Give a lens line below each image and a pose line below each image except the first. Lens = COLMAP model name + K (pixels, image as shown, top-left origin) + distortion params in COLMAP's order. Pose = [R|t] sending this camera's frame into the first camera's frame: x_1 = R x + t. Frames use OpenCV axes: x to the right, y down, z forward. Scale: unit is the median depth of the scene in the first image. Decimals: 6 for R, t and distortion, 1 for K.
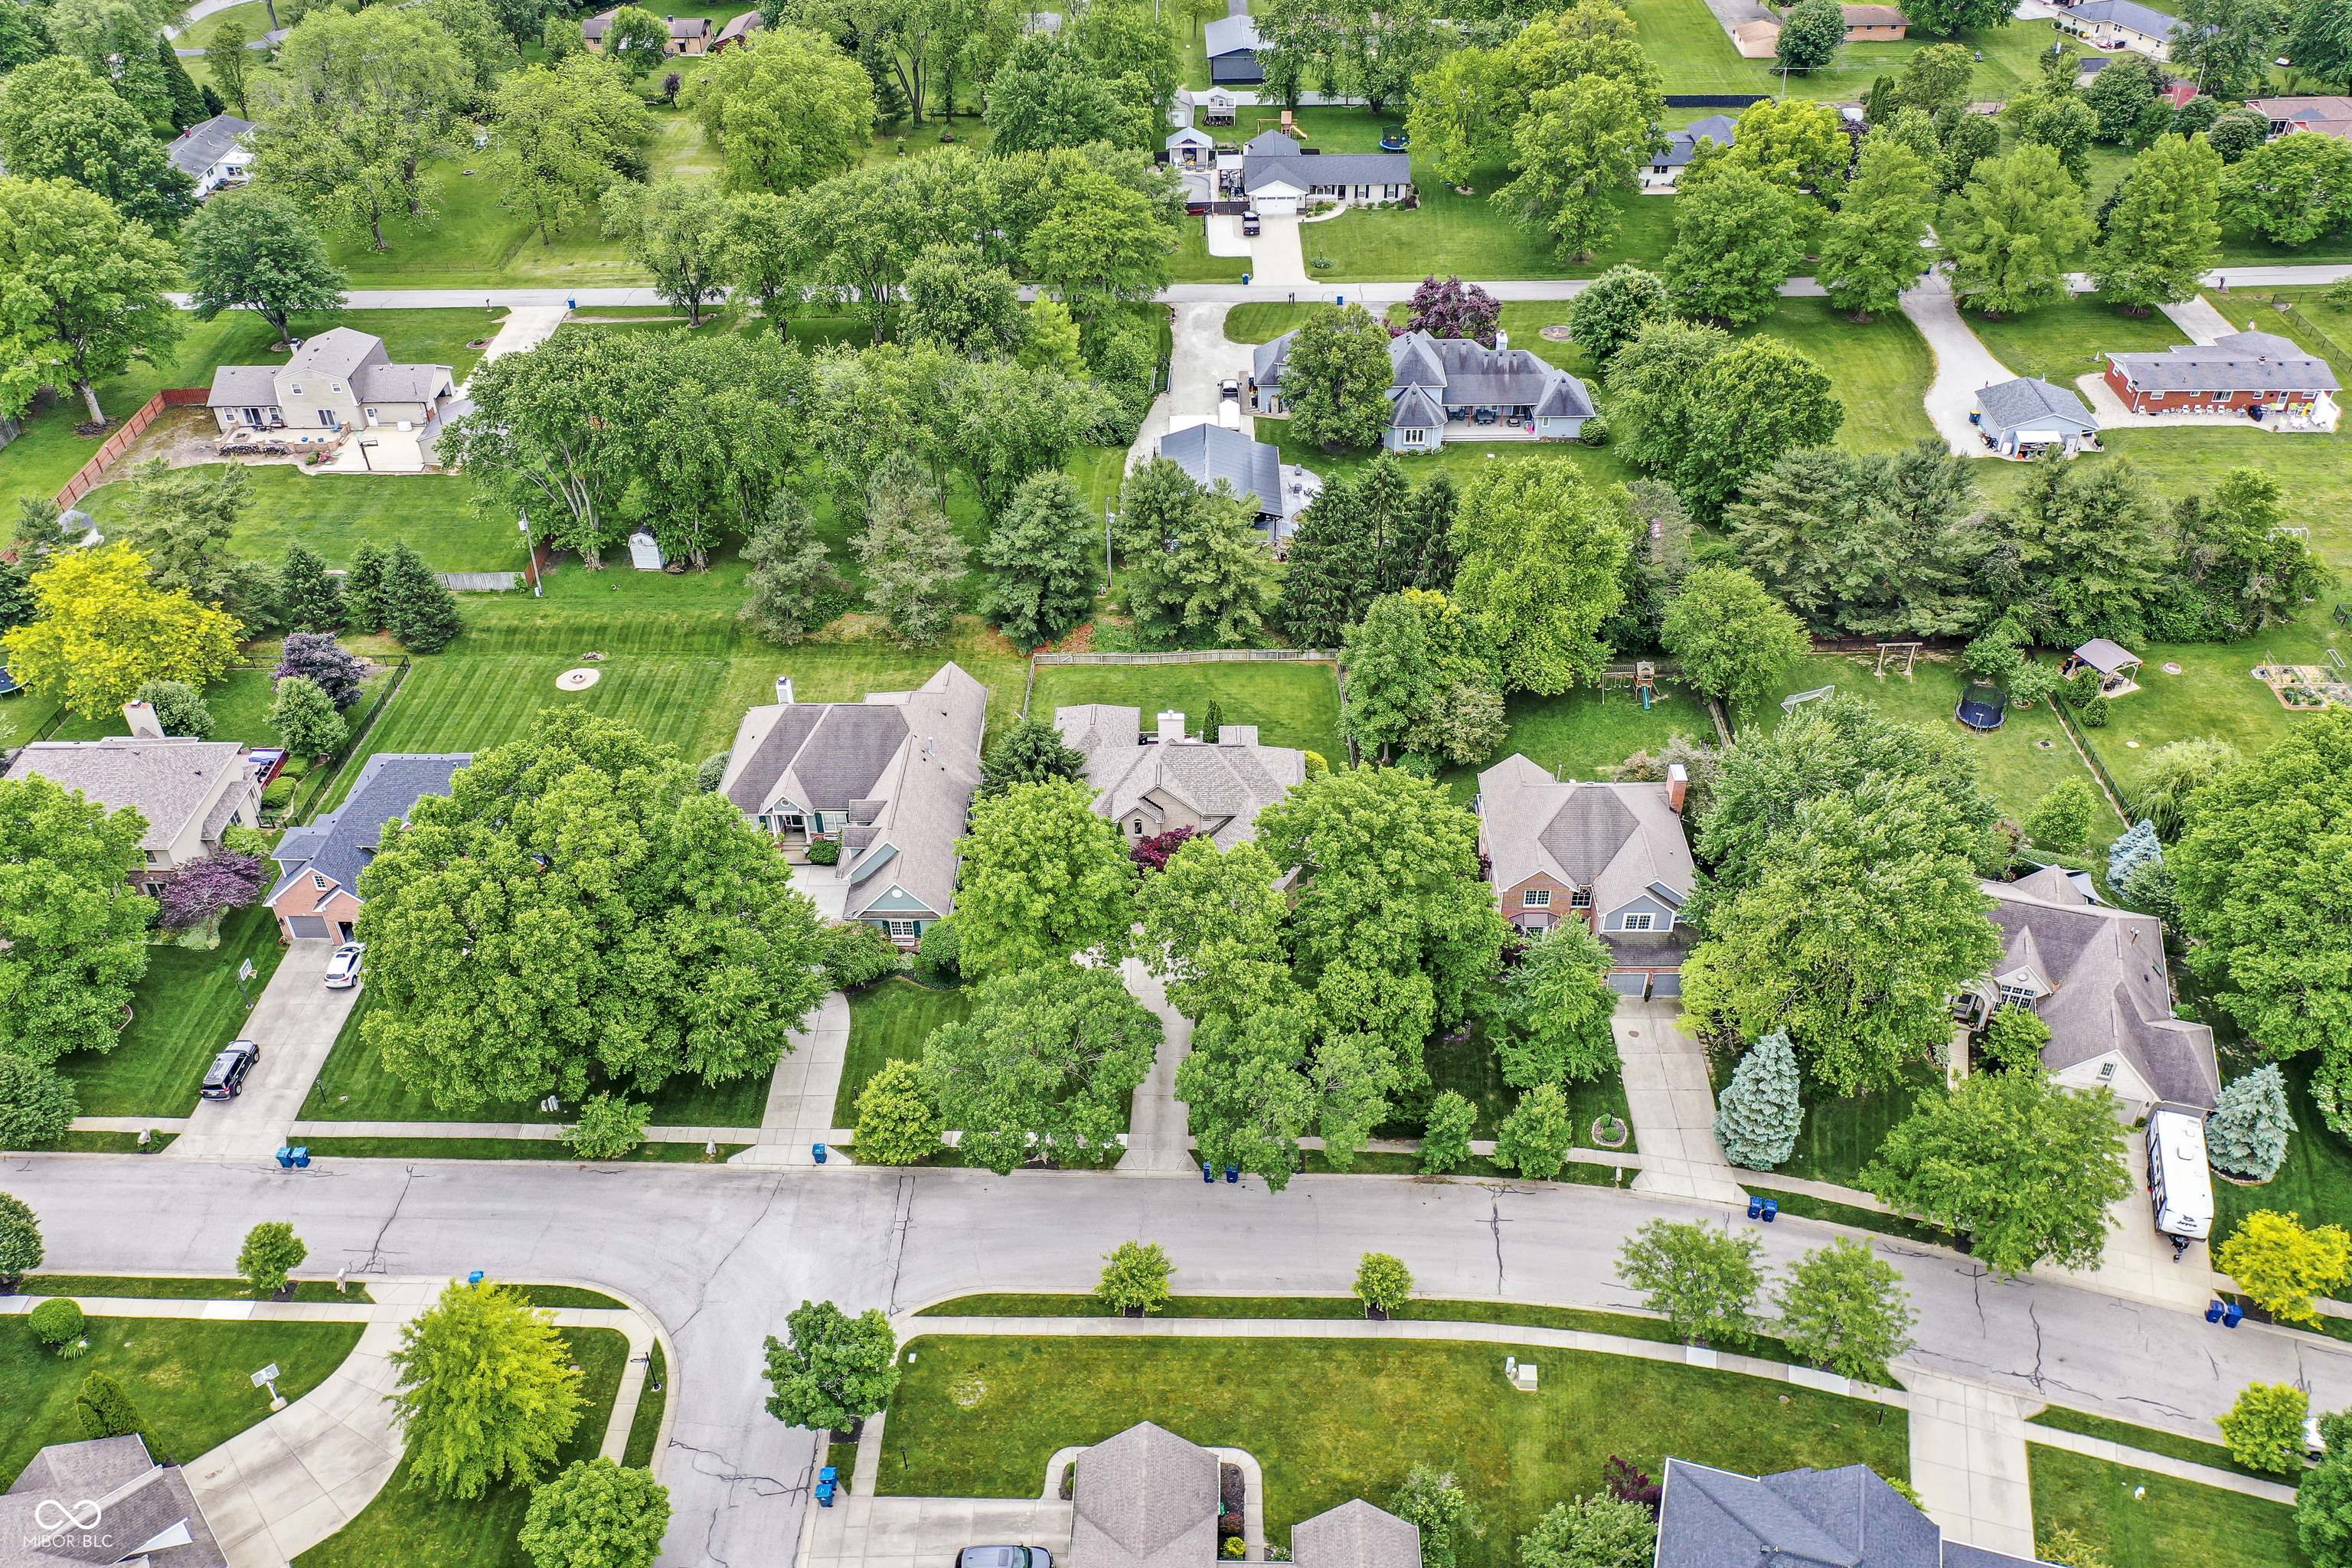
lens RADIAL K [[1895.3, 0, 1176.0], [0, 1895.3, 784.0], [0, 0, 1]] dist [-0.001131, 0.000726]
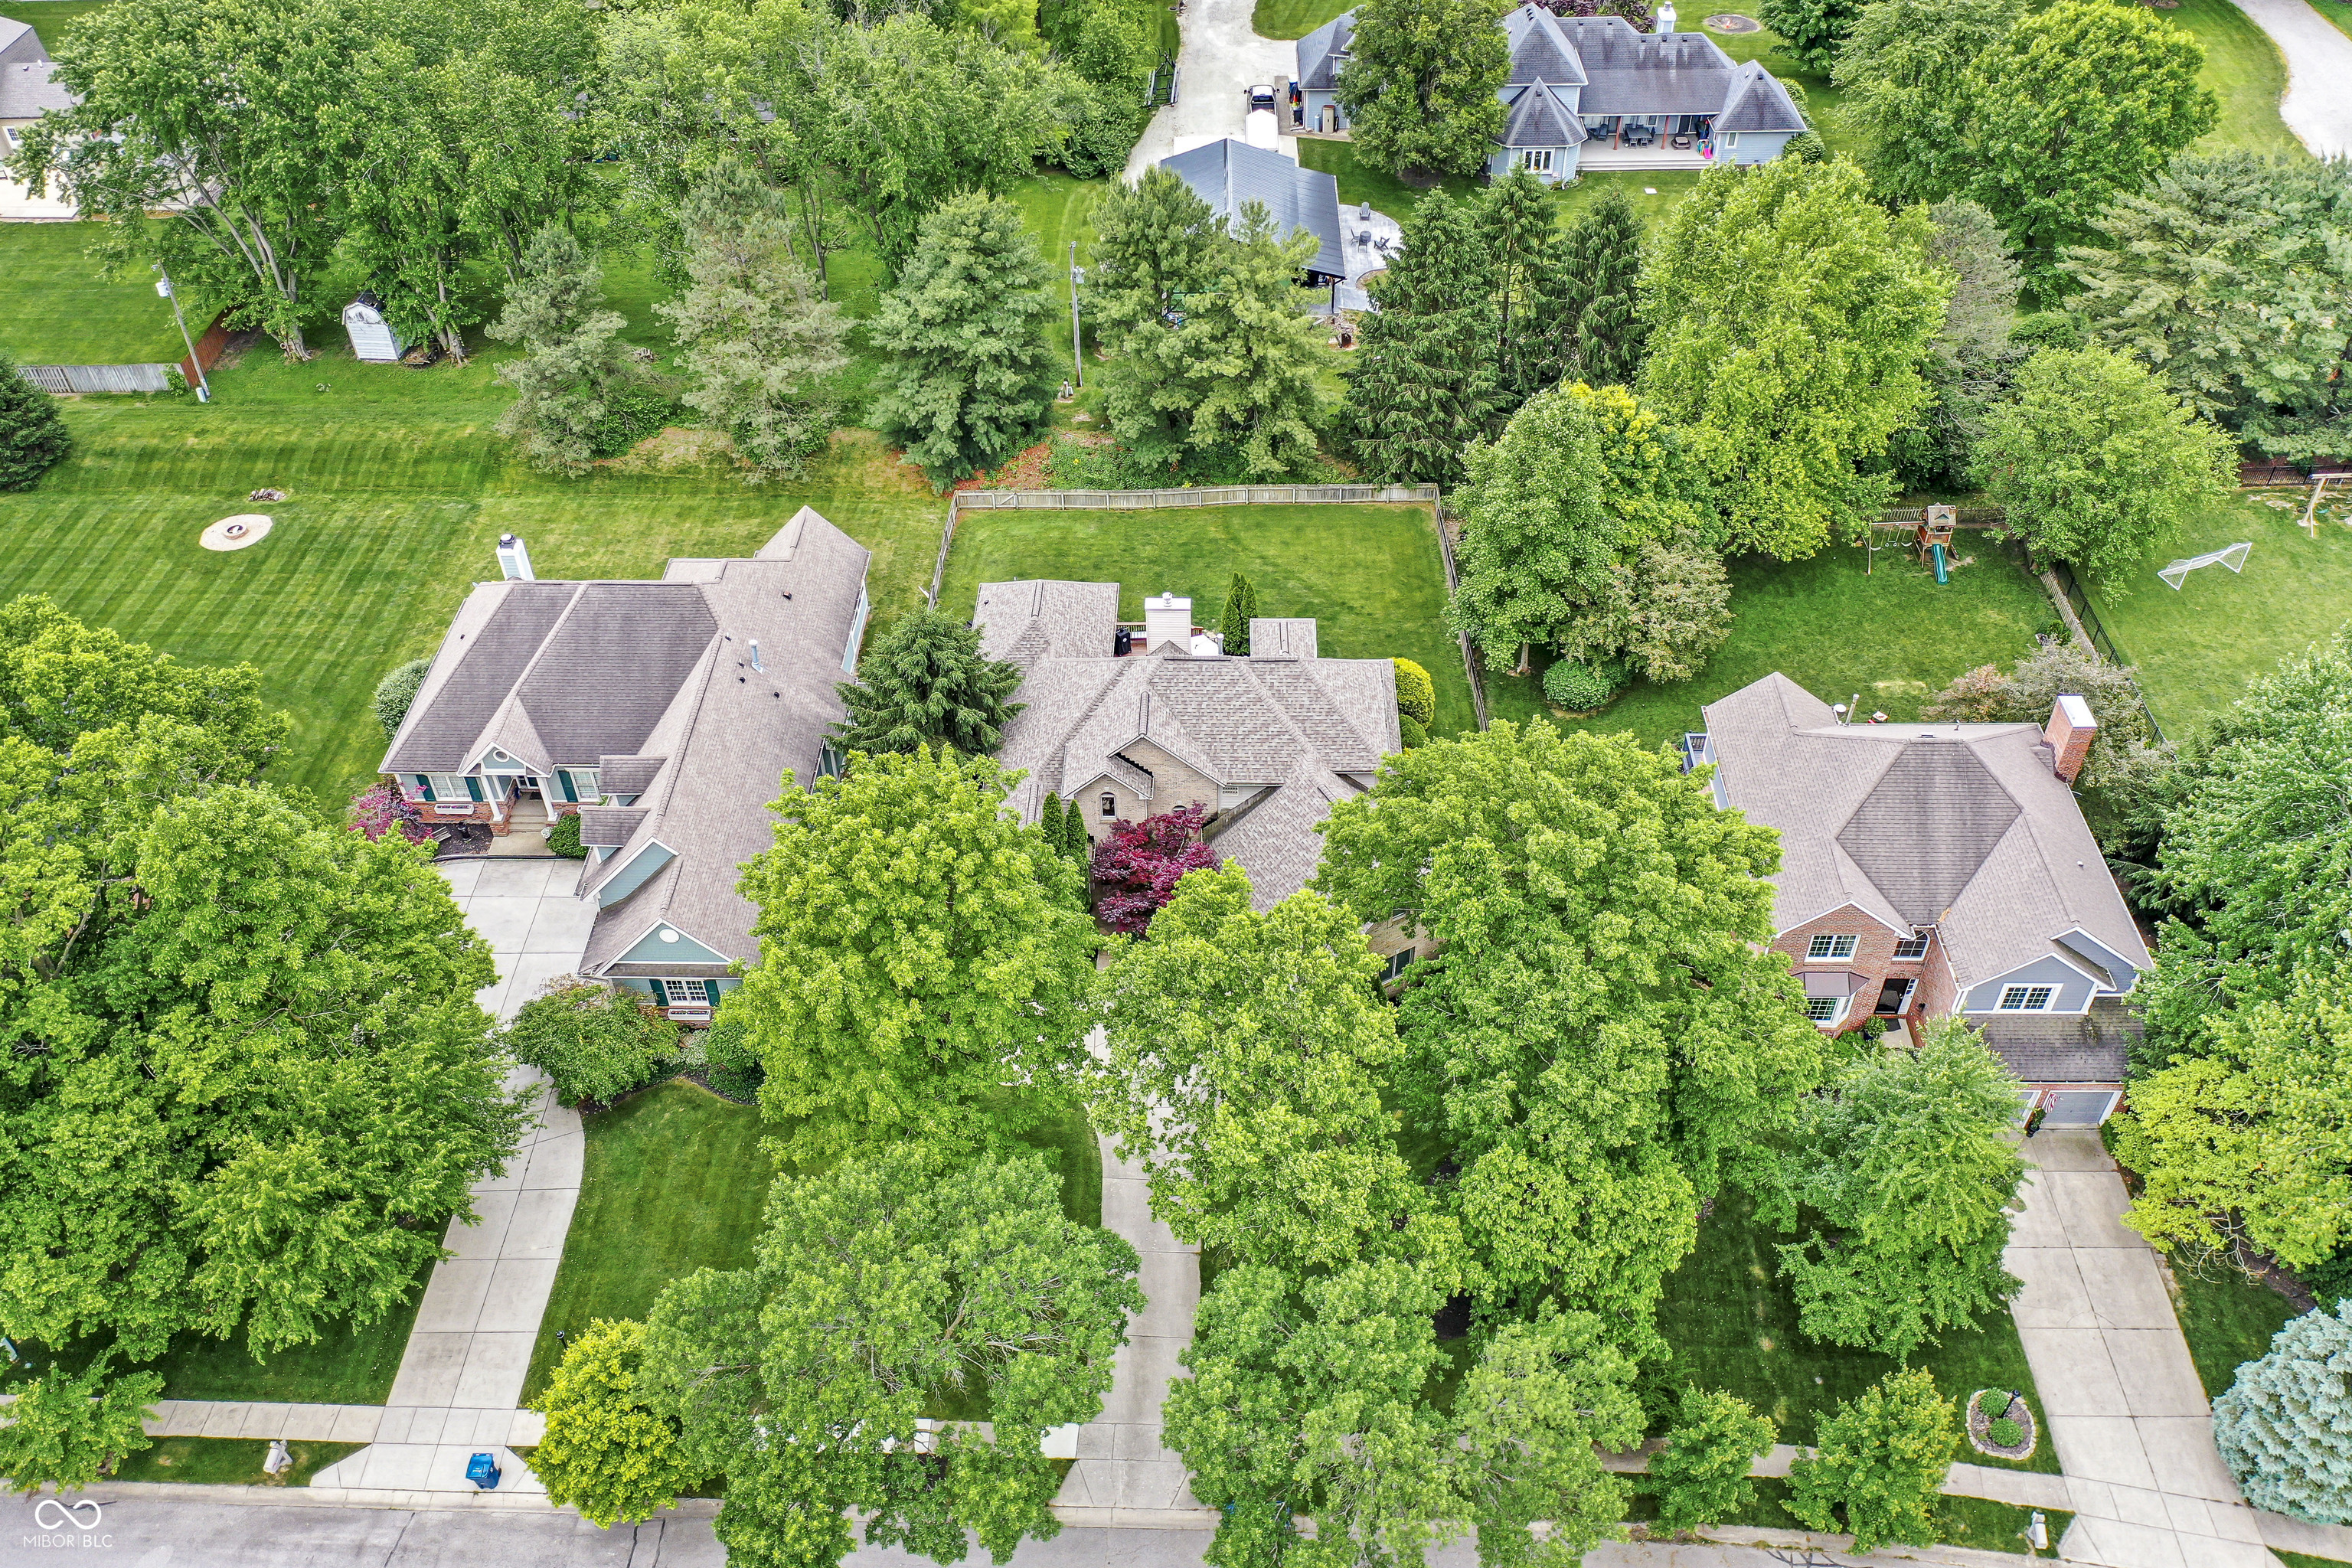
lens RADIAL K [[1913.6, 0, 1176.0], [0, 1913.6, 784.0], [0, 0, 1]] dist [0.009711, -0.002493]
pose [[0.999964, 0.000689, -0.008514, 0.004344], [0.000079, 0.995955, 0.089848, -0.029687], [0.008542, -0.089845, 0.995919, 0.364917]]
